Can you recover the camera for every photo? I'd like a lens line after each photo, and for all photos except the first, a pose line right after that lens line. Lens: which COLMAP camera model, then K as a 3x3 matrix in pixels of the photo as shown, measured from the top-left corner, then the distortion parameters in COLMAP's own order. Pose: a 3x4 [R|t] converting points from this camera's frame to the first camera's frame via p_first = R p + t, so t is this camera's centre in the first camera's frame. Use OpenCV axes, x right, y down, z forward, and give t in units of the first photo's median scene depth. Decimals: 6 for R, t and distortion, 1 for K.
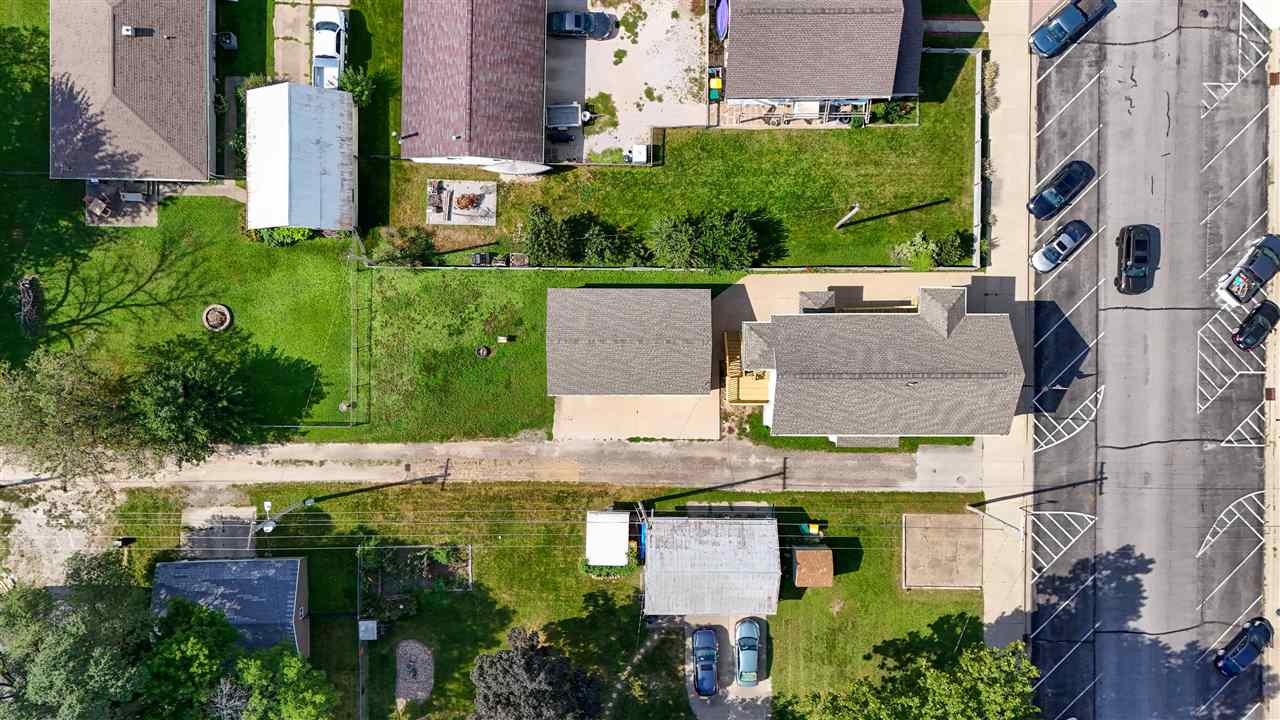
lens RADIAL K [[947.3, 0, 640.0], [0, 947.3, 360.0], [0, 0, 1]] dist [0.007495, -0.001669]
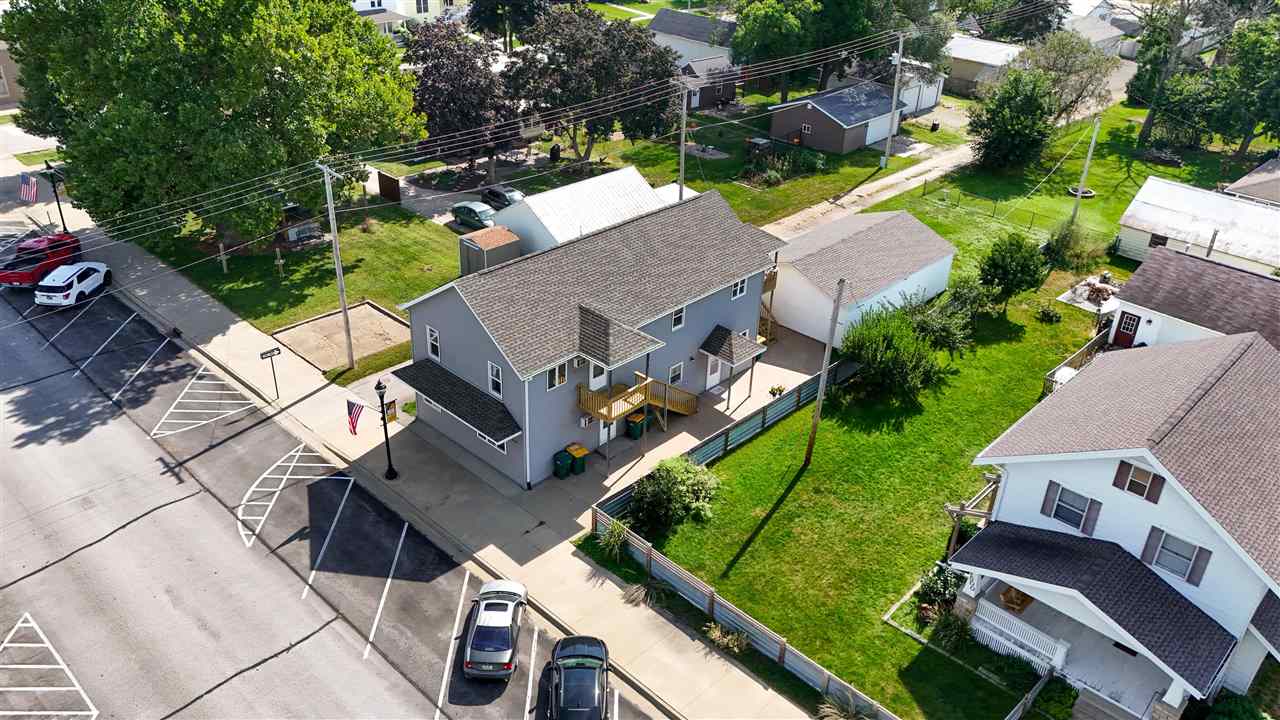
lens RADIAL K [[947.3, 0, 640.0], [0, 947.3, 360.0], [0, 0, 1]] dist [0.007495, -0.001669]
pose [[-0.698217, 0.347014, -0.626159, 0.621064], [-0.713451, -0.409386, 0.568675, -0.370642], [-0.059003, 0.843792, 0.533417, 0.622345]]
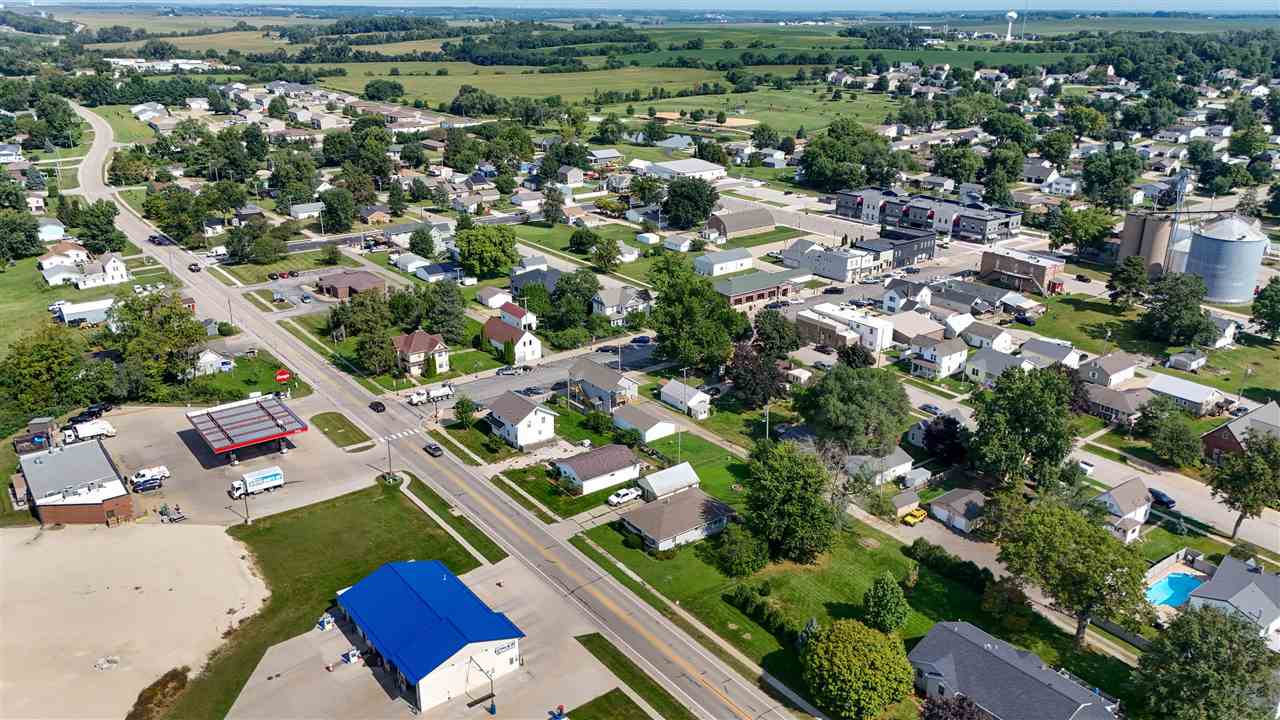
lens RADIAL K [[947.3, 0, 640.0], [0, 947.3, 360.0], [0, 0, 1]] dist [0.007495, -0.001669]
pose [[-0.613714, -0.256573, 0.746676, -2.130457], [0.787350, -0.269086, 0.554682, -1.566382], [0.058604, 0.928312, 0.367155, -0.256768]]
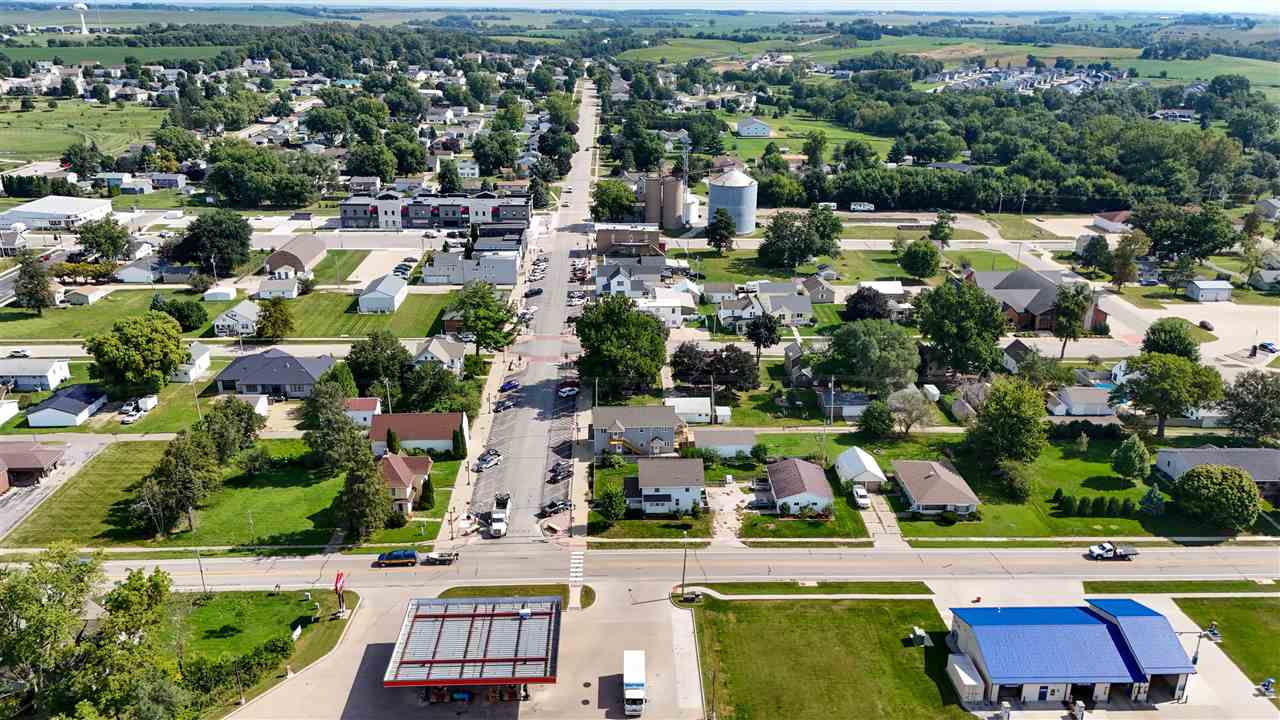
lens RADIAL K [[947.3, 0, 640.0], [0, 947.3, 360.0], [0, 0, 1]] dist [0.007495, -0.001669]
pose [[-0.999431, 0.019920, -0.027223, 0.295648], [-0.032974, -0.406711, 0.912962, -2.444046], [0.007114, 0.913340, 0.407136, -0.375902]]
